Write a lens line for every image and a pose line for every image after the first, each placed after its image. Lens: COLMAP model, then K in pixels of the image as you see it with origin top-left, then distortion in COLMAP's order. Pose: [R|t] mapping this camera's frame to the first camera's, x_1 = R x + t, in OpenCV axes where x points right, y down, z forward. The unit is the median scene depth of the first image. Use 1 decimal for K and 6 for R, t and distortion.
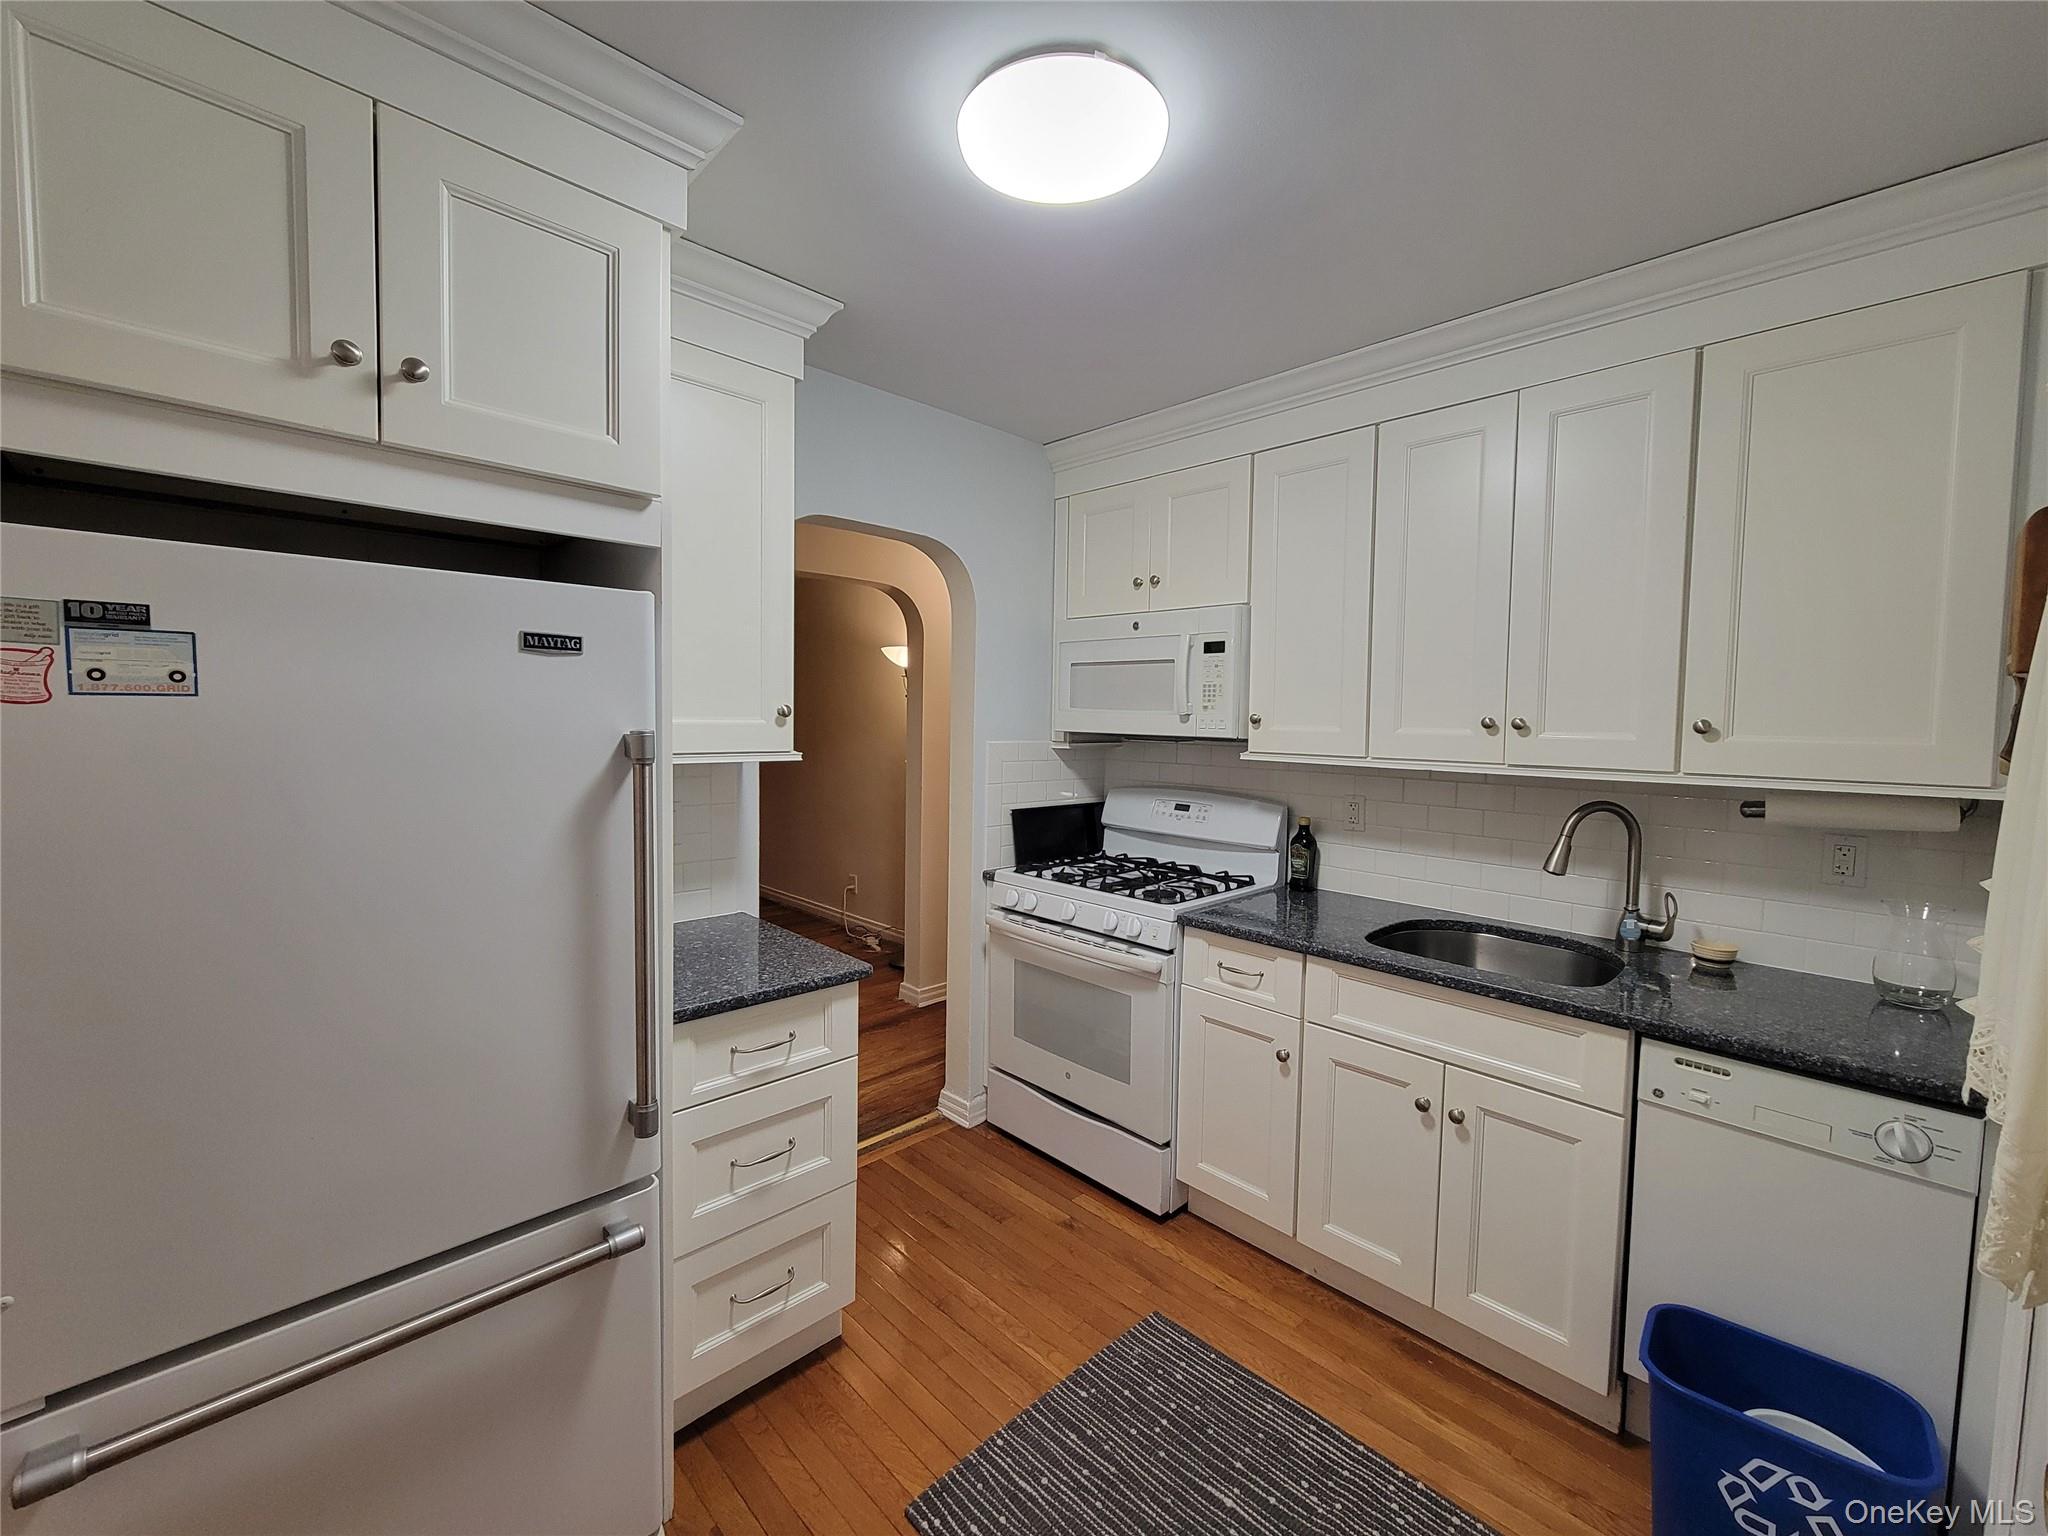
lens RADIAL K [[829.1, 0, 1025.7], [0, 829.1, 758.4], [0, 0, 1]] dist [0.001048, 0.000027]
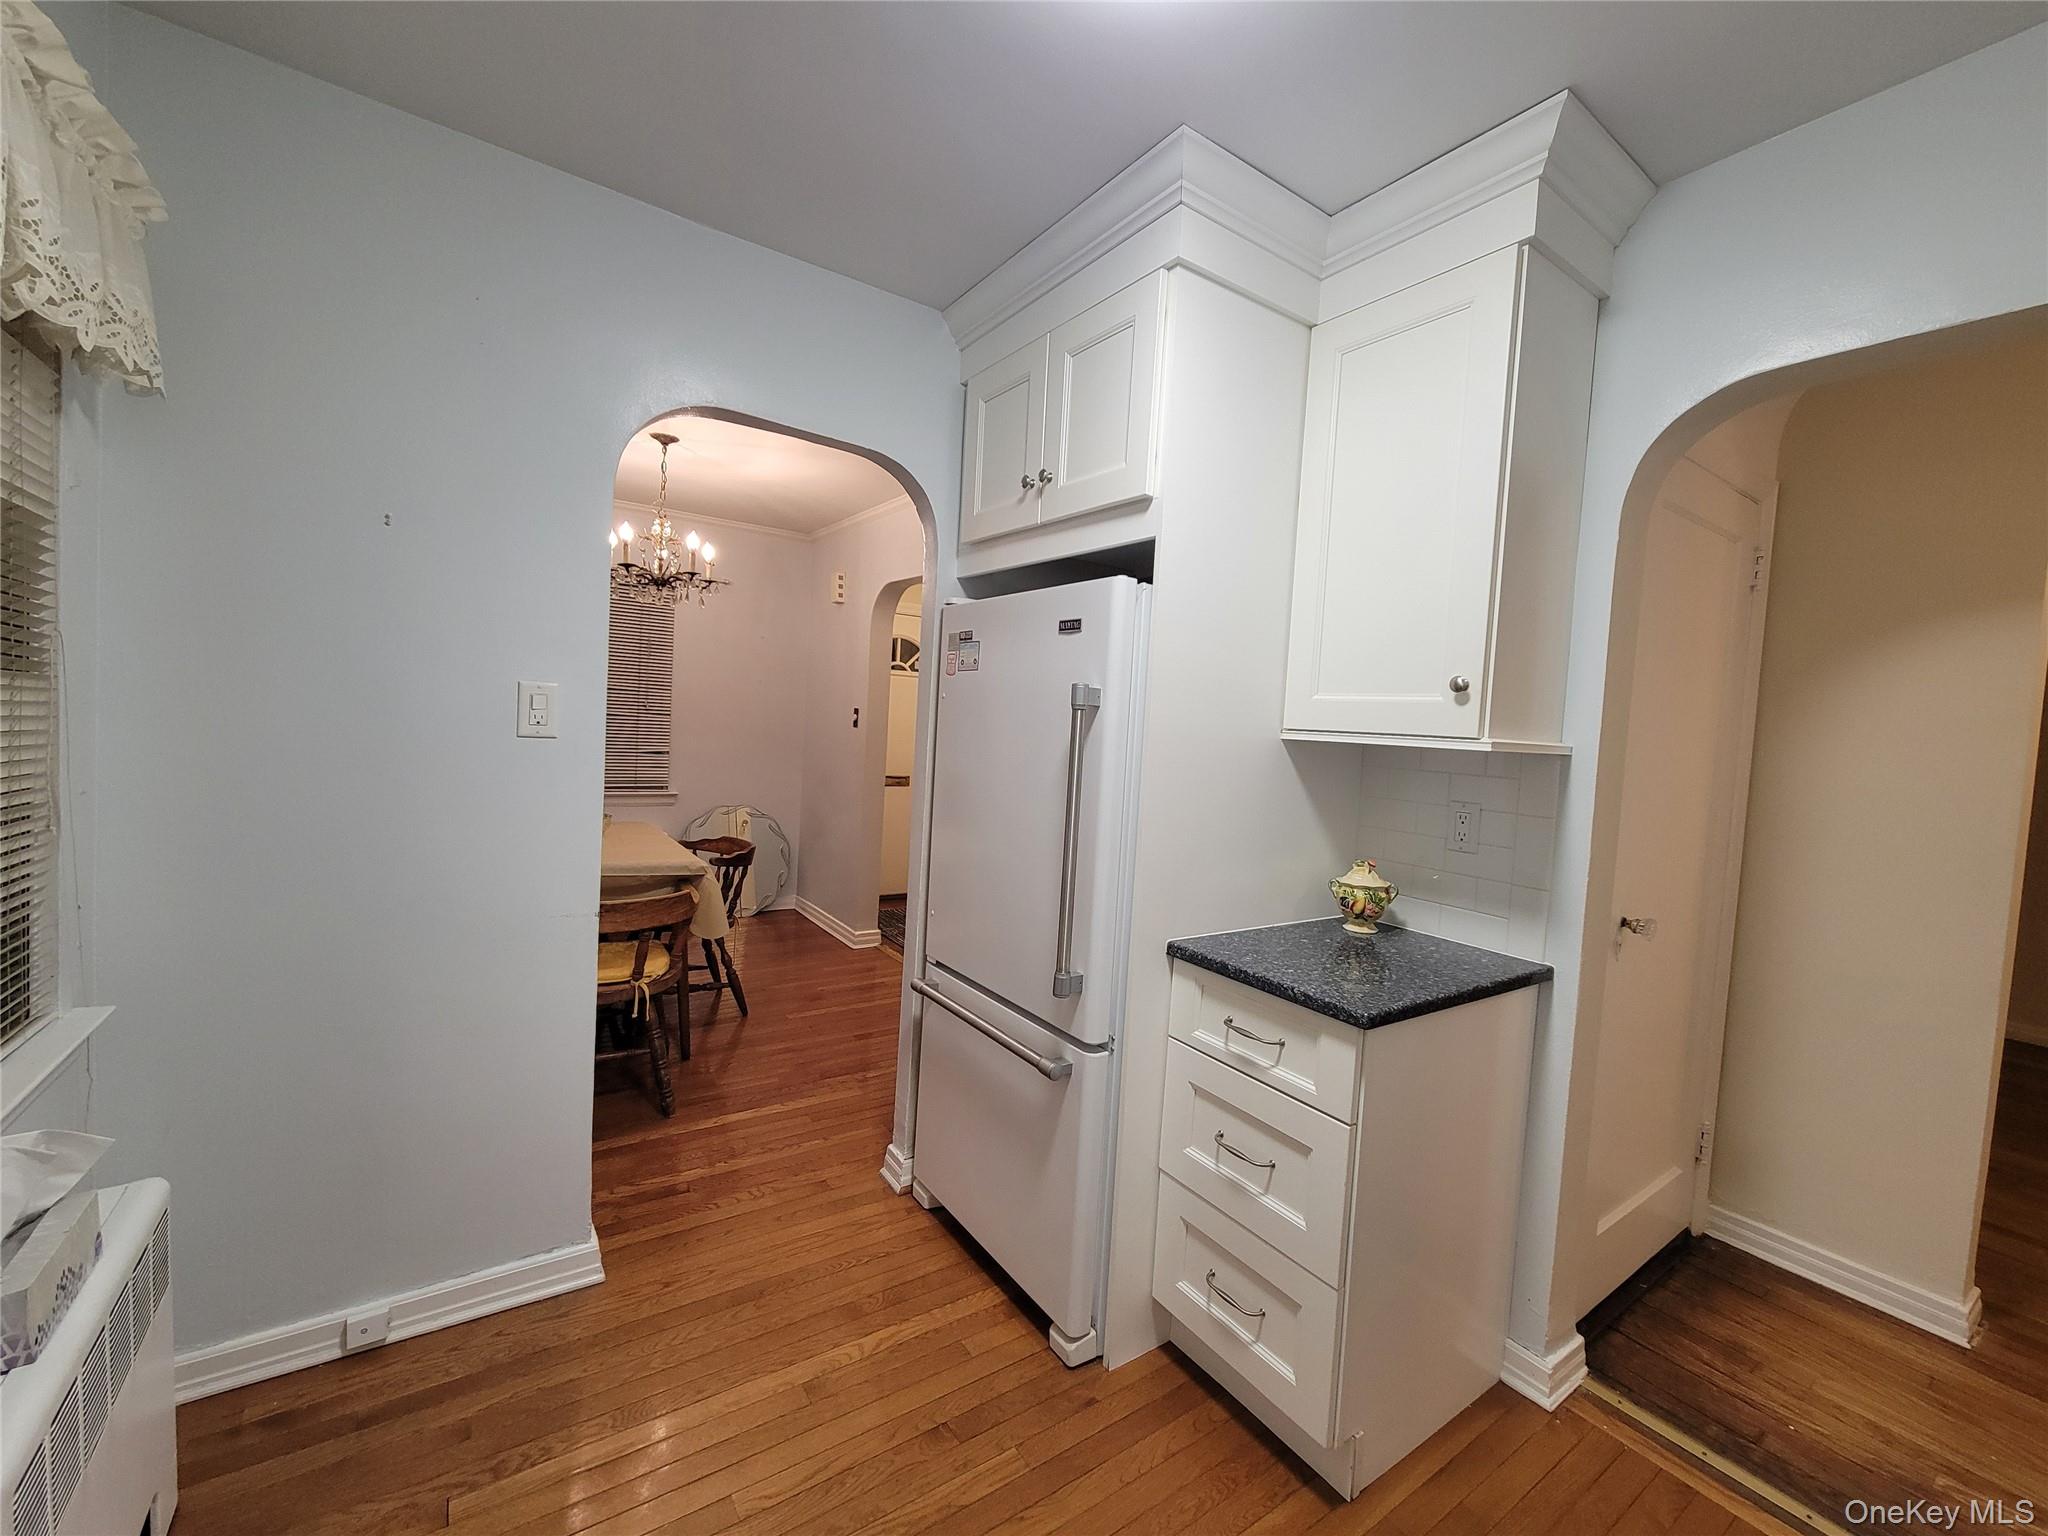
lens RADIAL K [[829.1, 0, 1025.7], [0, 829.1, 758.4], [0, 0, 1]] dist [0.001048, 0.000027]
pose [[-0.170529, 0.017601, -0.985195, 0.658394], [-0.111268, 0.993101, 0.037002, 0.034756], [0.979050, 0.115931, -0.167394, 0.899858]]
